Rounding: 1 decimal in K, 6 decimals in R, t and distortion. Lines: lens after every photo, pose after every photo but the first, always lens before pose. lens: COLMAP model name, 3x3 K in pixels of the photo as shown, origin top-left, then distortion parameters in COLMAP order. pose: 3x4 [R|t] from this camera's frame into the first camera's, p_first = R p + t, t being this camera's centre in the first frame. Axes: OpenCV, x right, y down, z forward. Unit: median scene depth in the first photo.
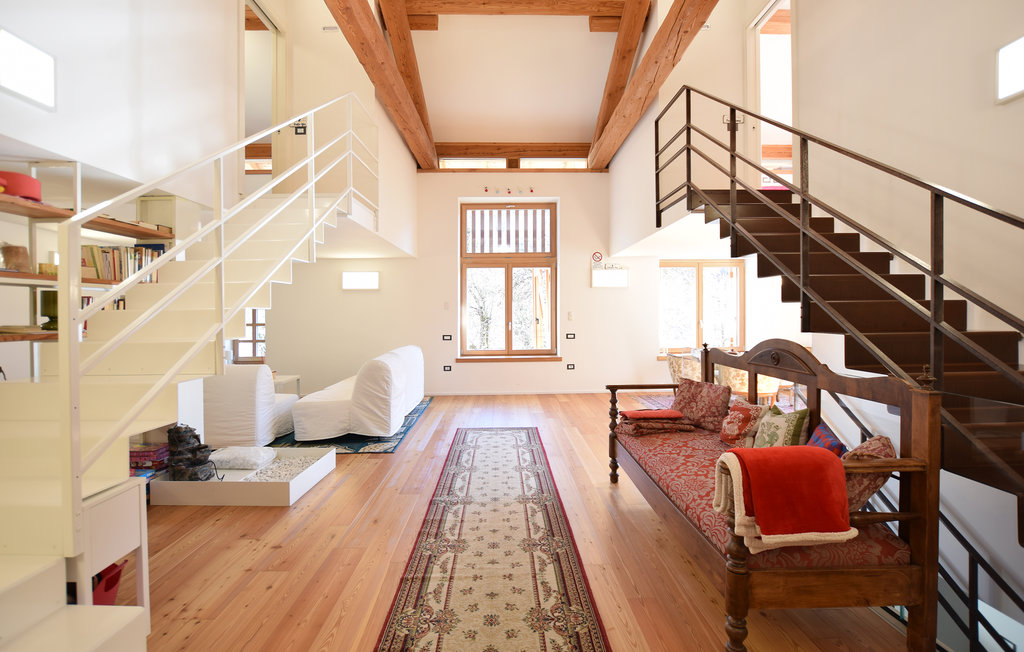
lens RADIAL K [[471.8, 0, 509.9], [0, 471.8, 309.5], [0, 0, 1]] dist [-0.016740, -0.000230]
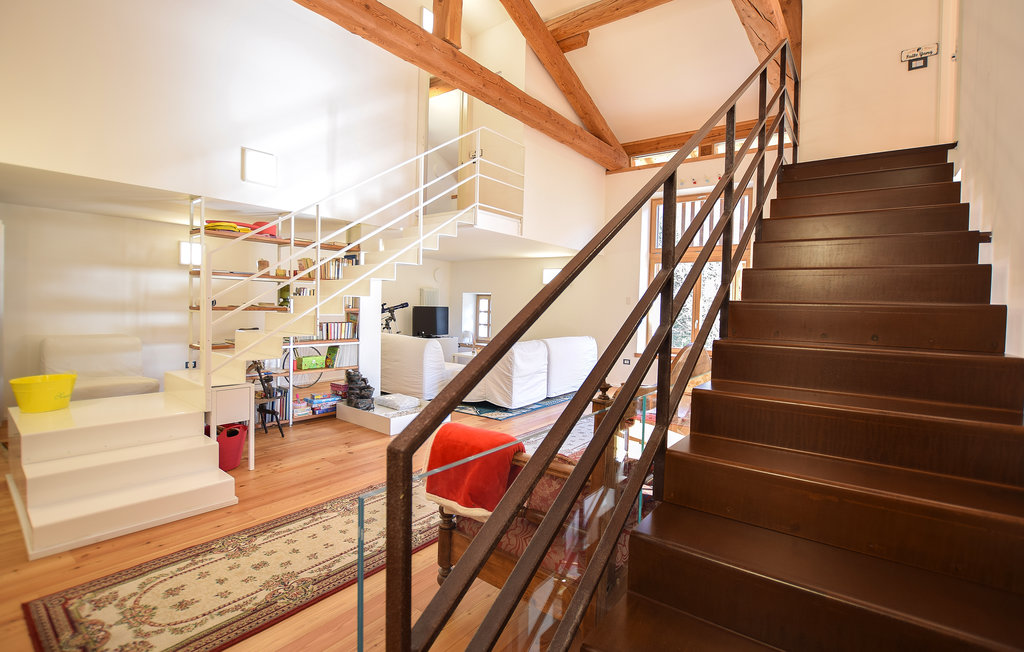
lens RADIAL K [[475.4, 0, 514.0], [0, 475.4, 298.9], [0, 0, 1]] dist [-0.000941, -0.000056]
pose [[0.787069, 0.024015, -0.616397, 0.682430], [-0.031409, 0.999506, -0.001165, -0.007958], [0.616065, 0.020278, 0.787434, 0.074267]]
